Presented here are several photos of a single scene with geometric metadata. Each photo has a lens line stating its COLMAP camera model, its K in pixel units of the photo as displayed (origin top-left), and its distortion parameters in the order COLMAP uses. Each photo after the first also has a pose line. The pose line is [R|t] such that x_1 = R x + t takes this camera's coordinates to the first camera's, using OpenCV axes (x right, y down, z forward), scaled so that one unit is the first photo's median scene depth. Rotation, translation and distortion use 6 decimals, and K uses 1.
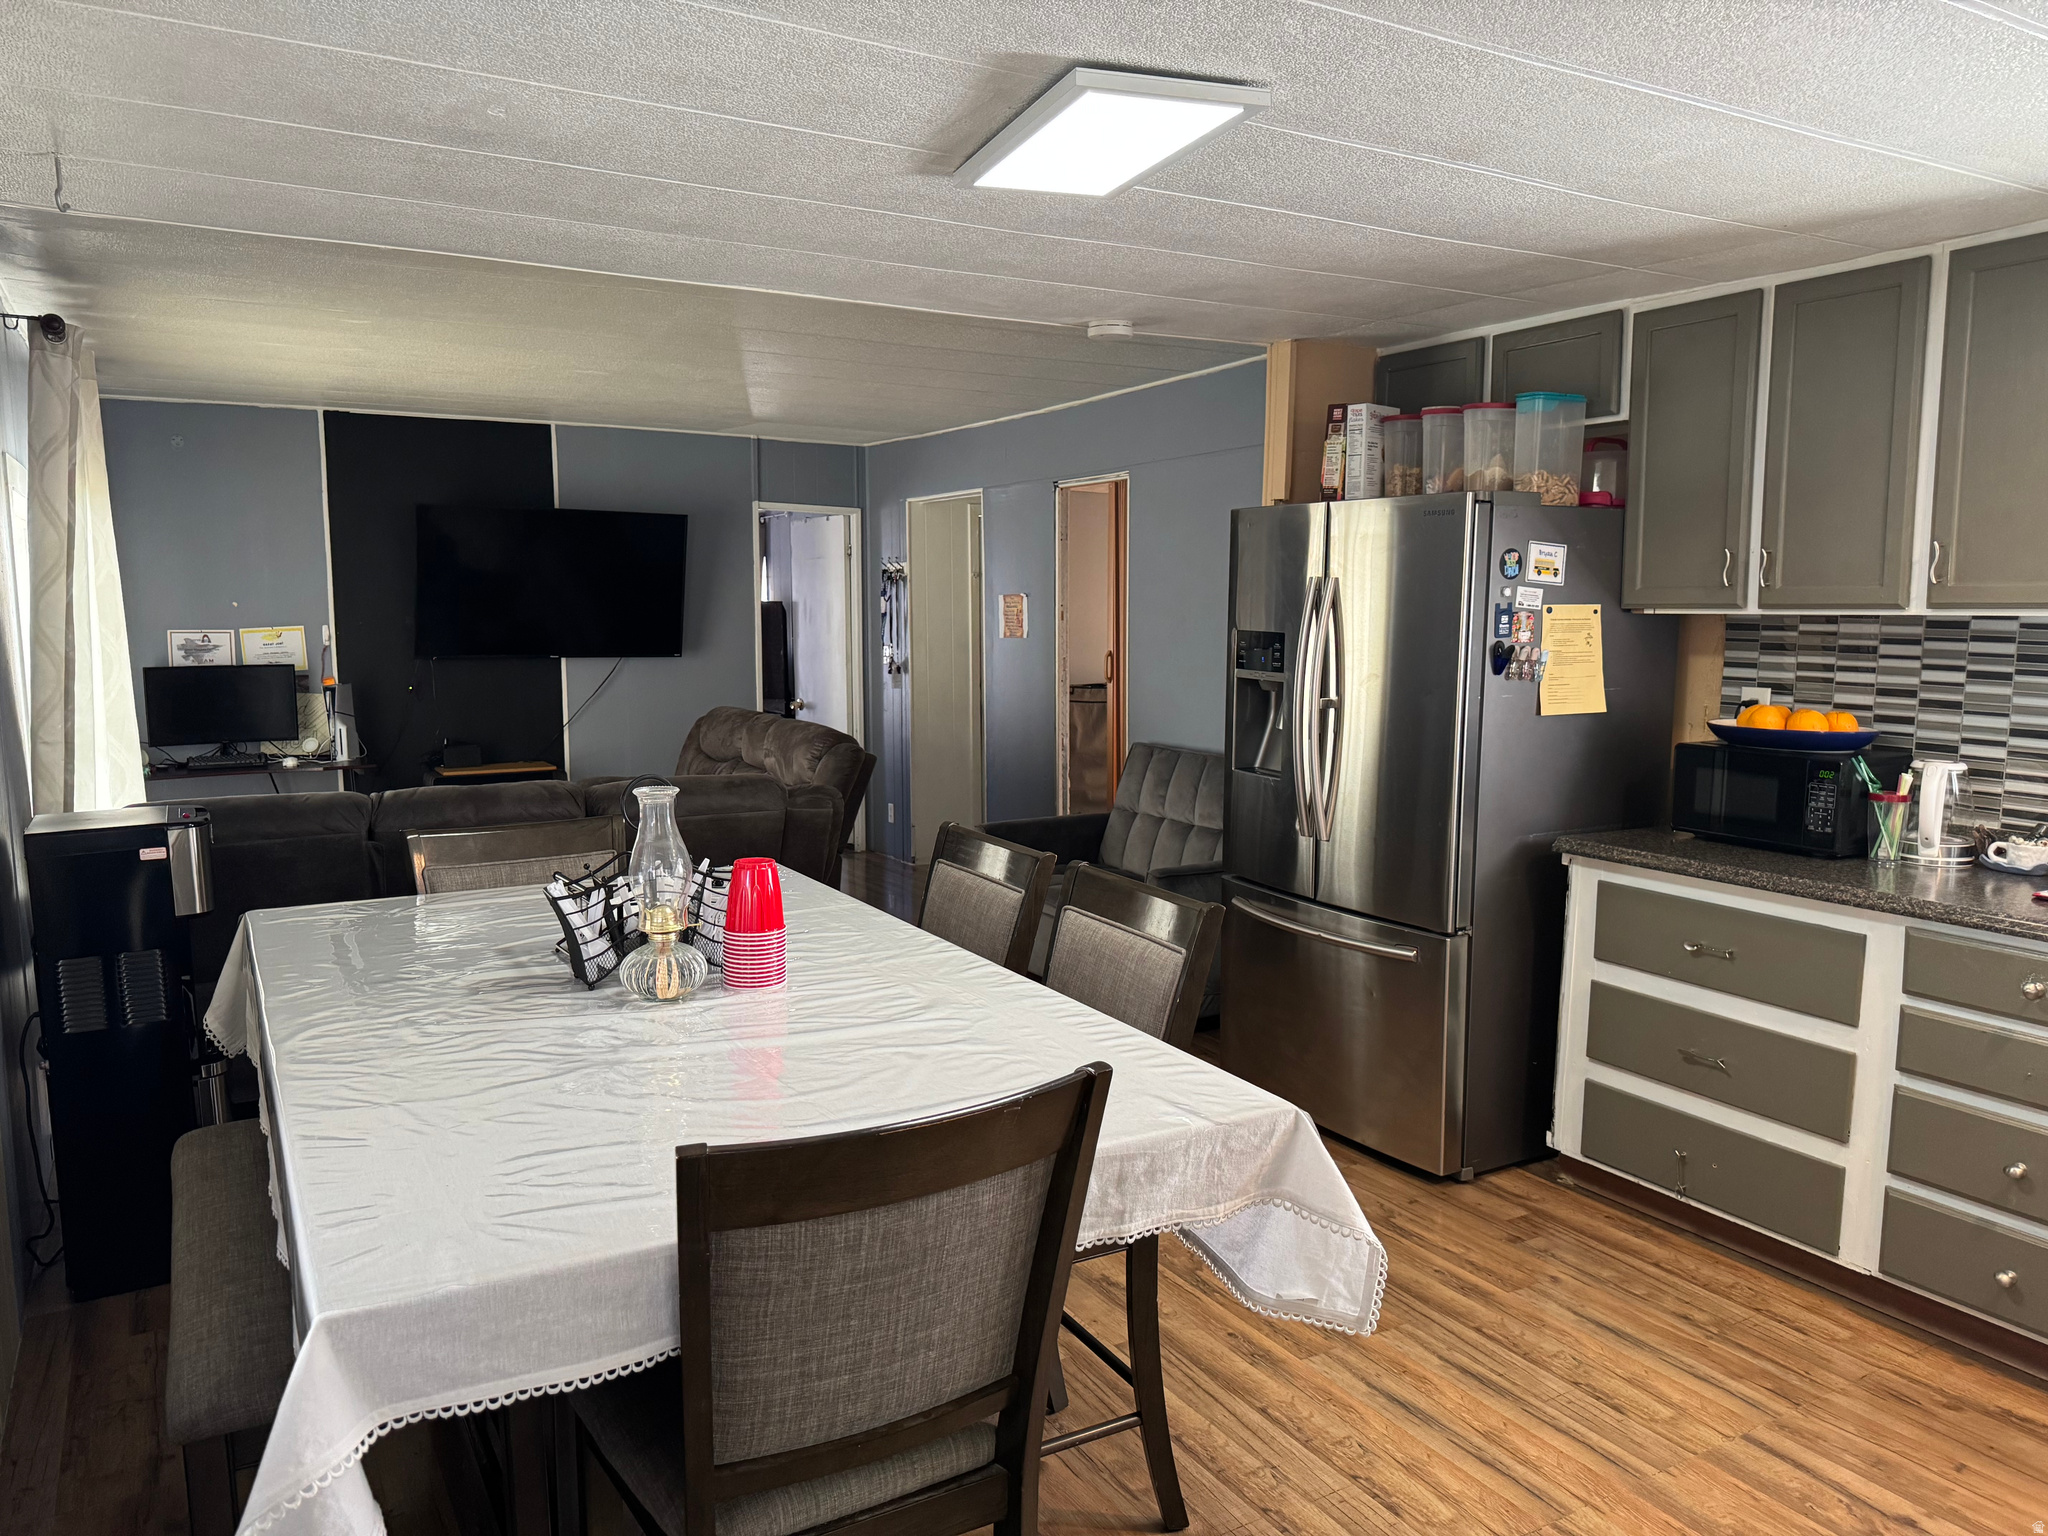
lens RADIAL K [[1447.3, 0, 1011.9], [0, 1447.3, 767.9], [0, 0, 1]] dist [-0.013570, -0.010978]
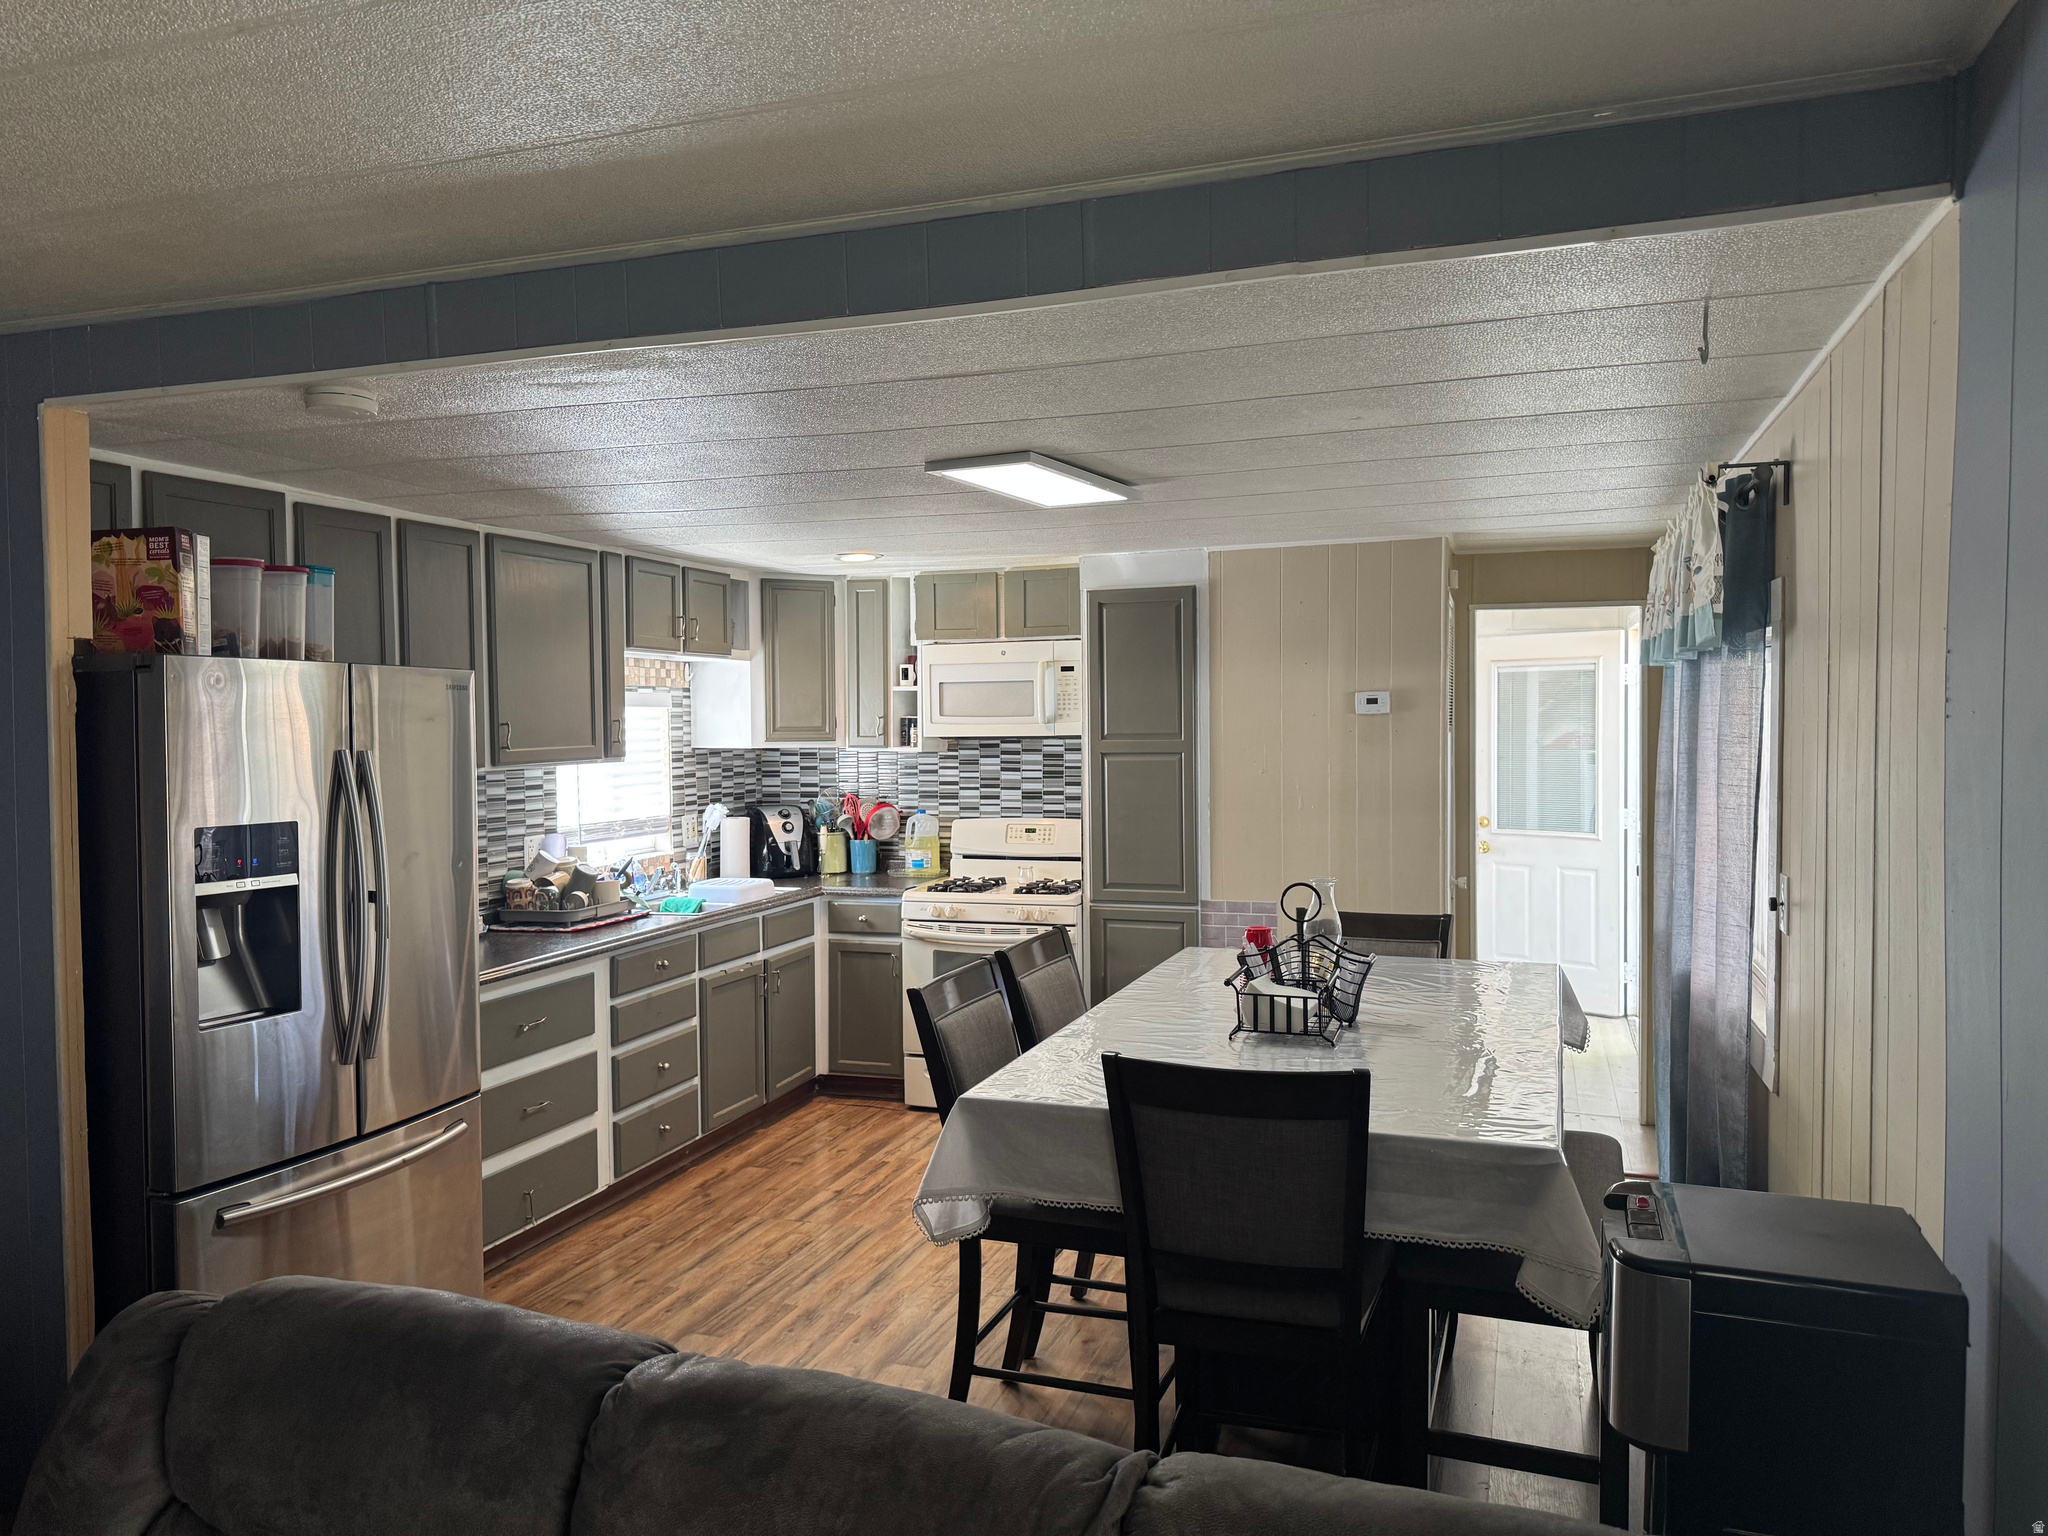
lens RADIAL K [[1447.3, 0, 1015.1], [0, 1447.3, 769.5], [0, 0, 1]] dist [-0.013570, -0.010978]
pose [[-0.651431, -0.014204, 0.758575, -0.883599], [0.110734, 0.987338, 0.113582, -0.225789], [-0.750583, 0.157991, -0.641610, 1.622966]]
